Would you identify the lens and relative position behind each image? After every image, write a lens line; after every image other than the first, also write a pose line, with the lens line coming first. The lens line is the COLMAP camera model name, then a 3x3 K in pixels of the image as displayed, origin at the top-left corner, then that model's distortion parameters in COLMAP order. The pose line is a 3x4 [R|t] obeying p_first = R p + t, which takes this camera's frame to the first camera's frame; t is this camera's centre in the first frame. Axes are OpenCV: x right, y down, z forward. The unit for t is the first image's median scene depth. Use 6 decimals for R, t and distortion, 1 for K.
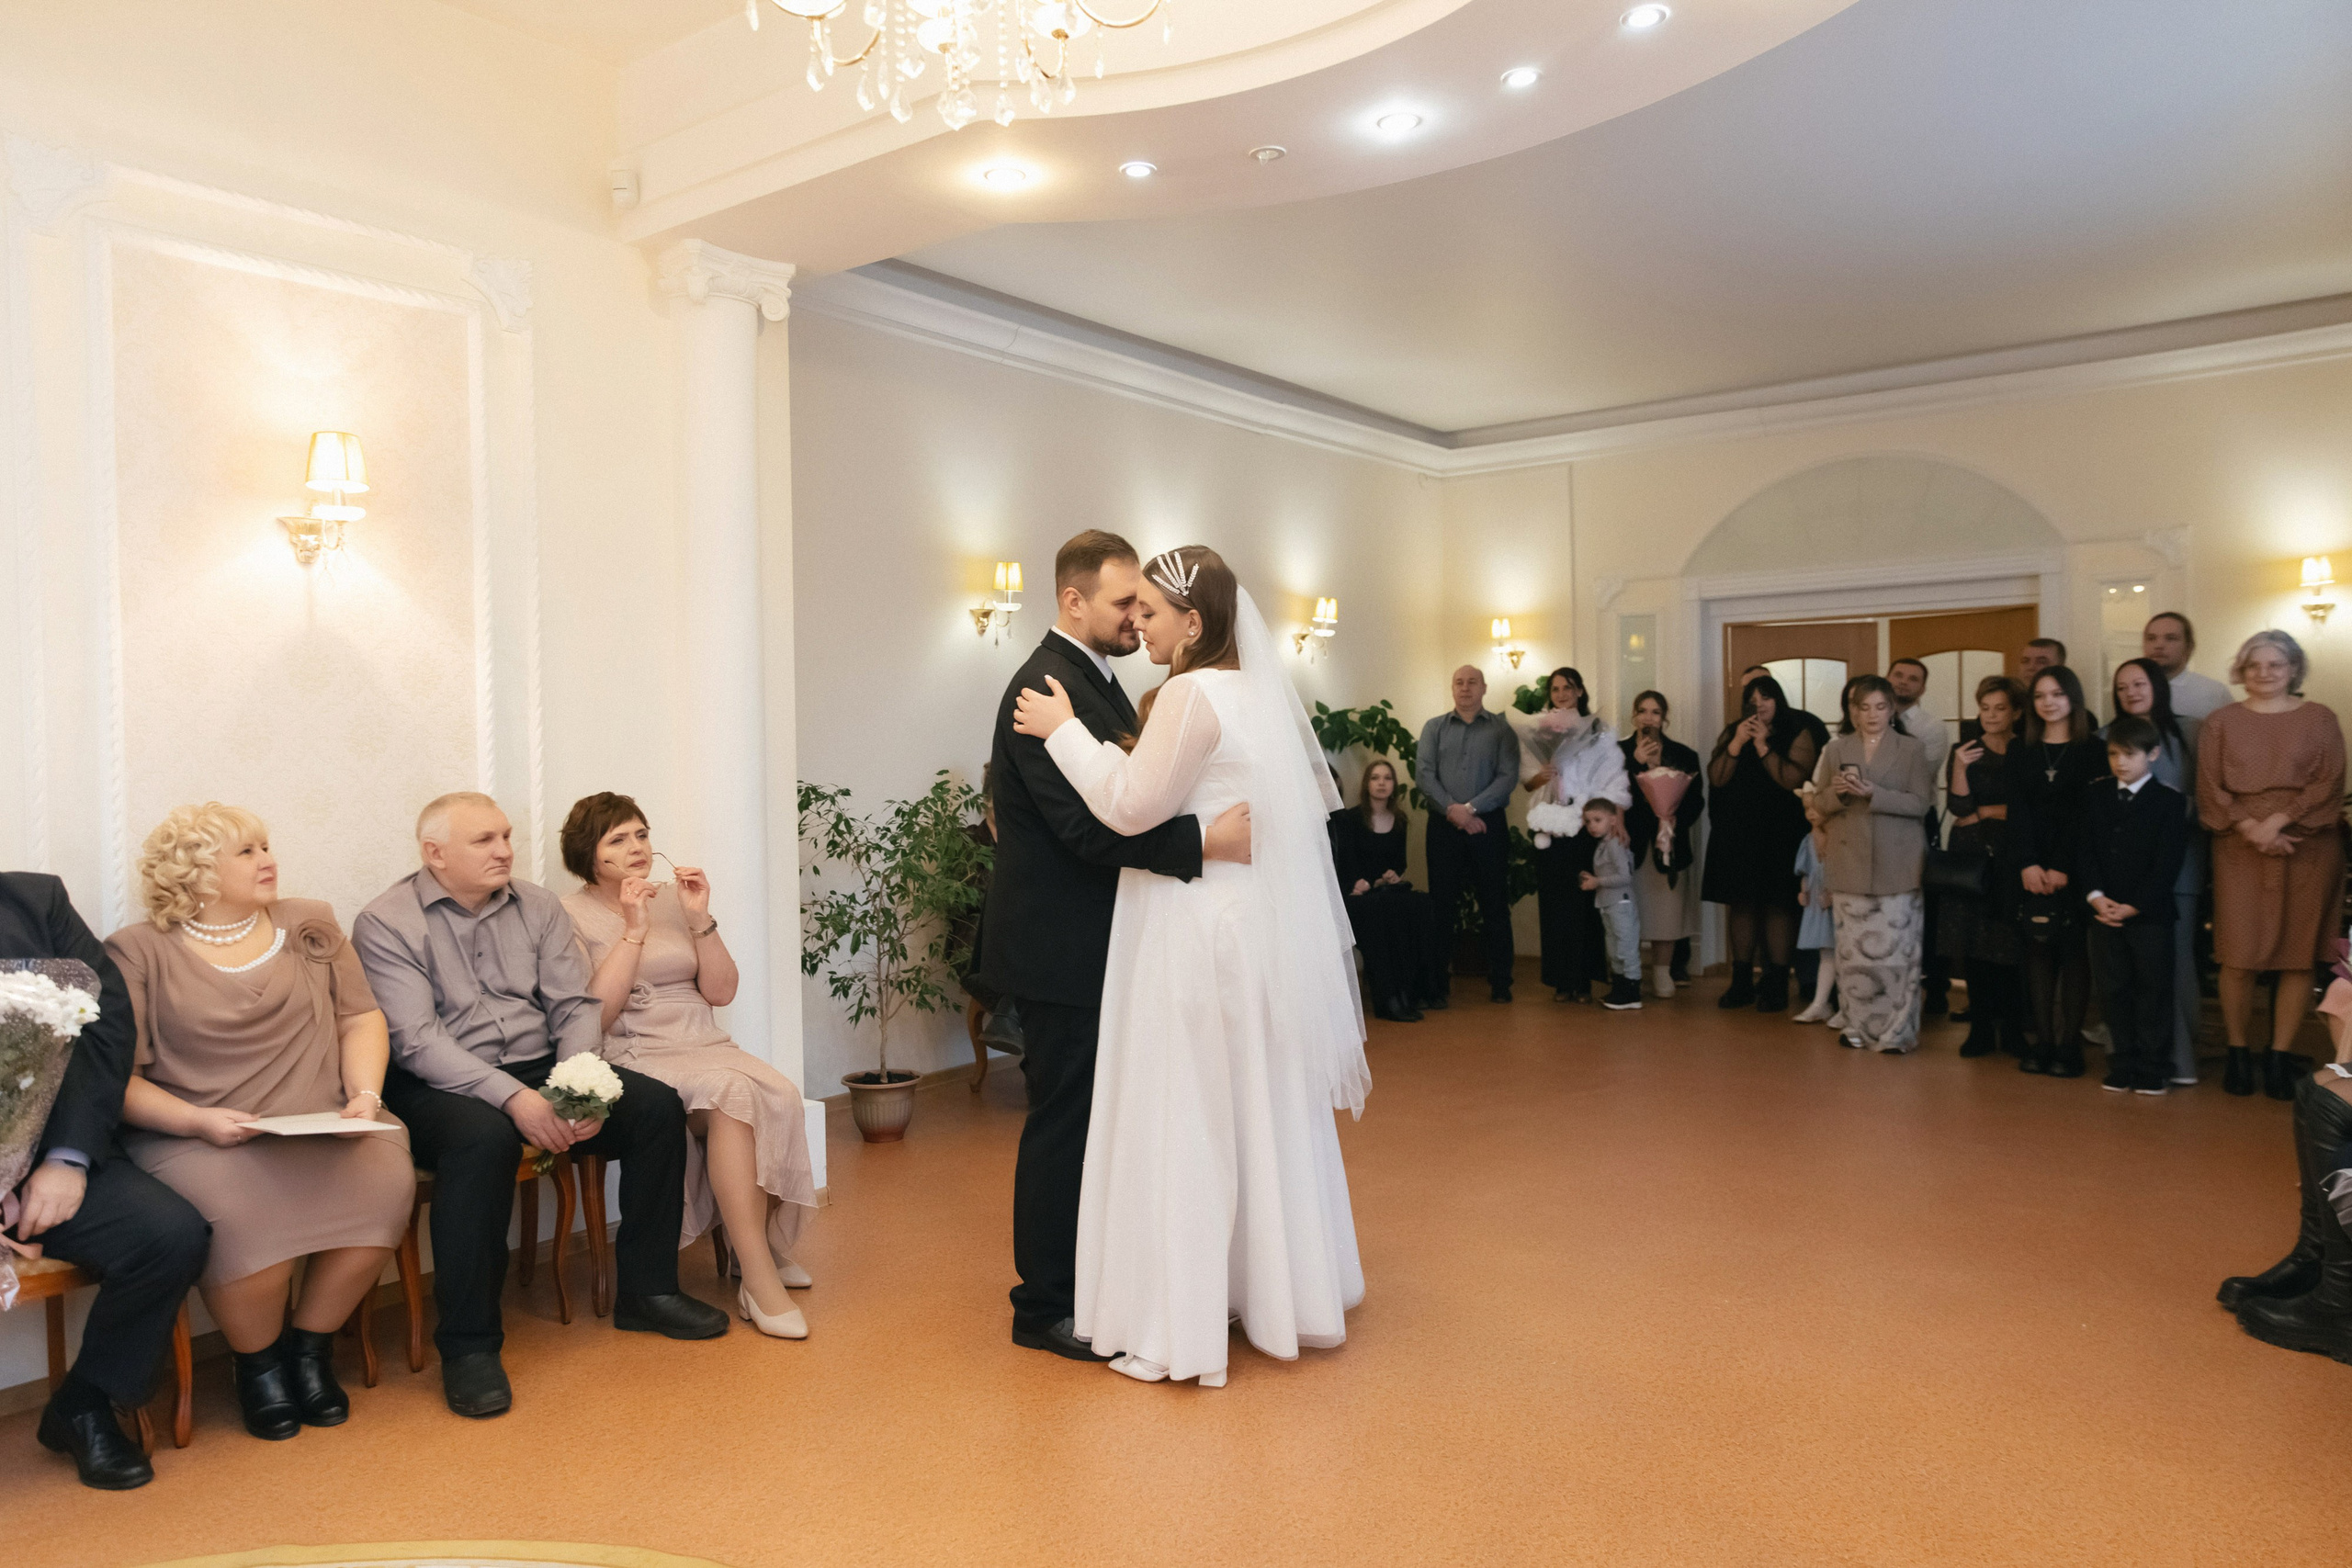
lens RADIAL K [[1569.1, 0, 1176.0], [0, 1569.1, 784.0], [0, 0, 1]] dist [-0.007706, -0.000304]
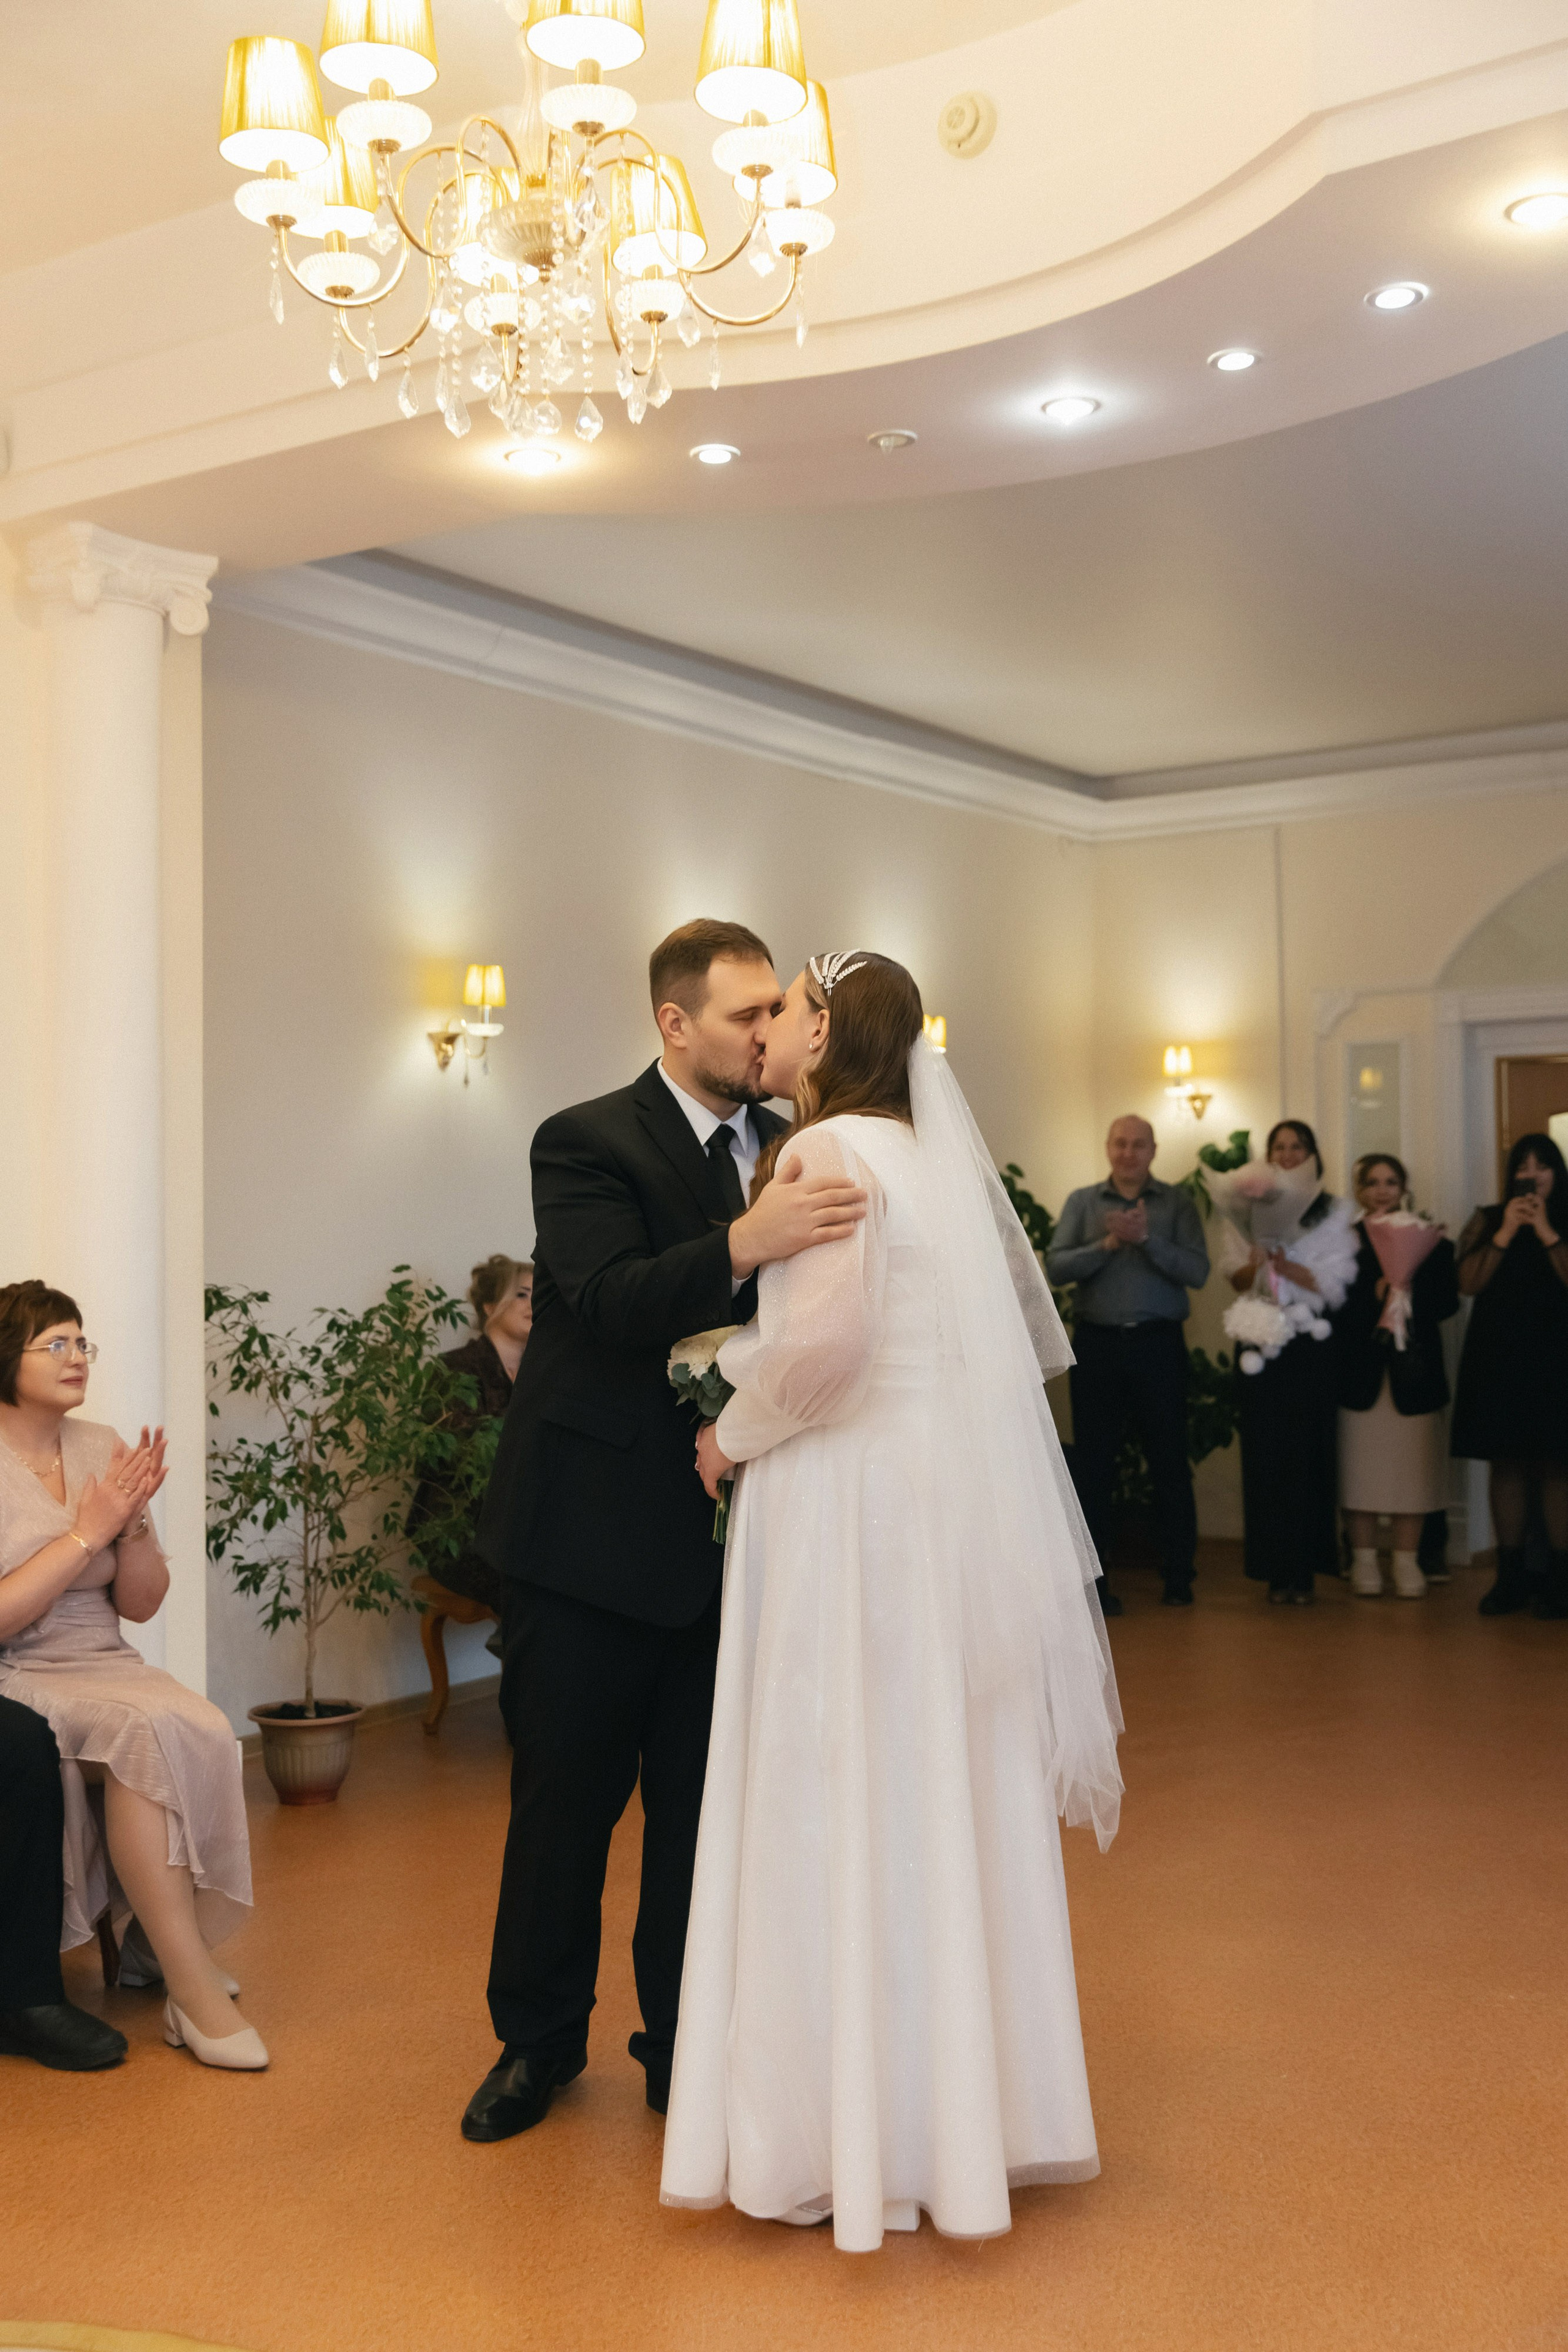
lens RADIAL K [[2472.7, 0, 784.0], [0, 2472.7, 1176.0], [0, 0, 1]] dist [0.002364, -0.001375]
pose [[0.998365, 0.006906, 0.056734, -0.041164], [-0.004503, 0.999091, -0.042387, -0.002762], [-0.056975, 0.042062, 0.997489, -0.109392]]
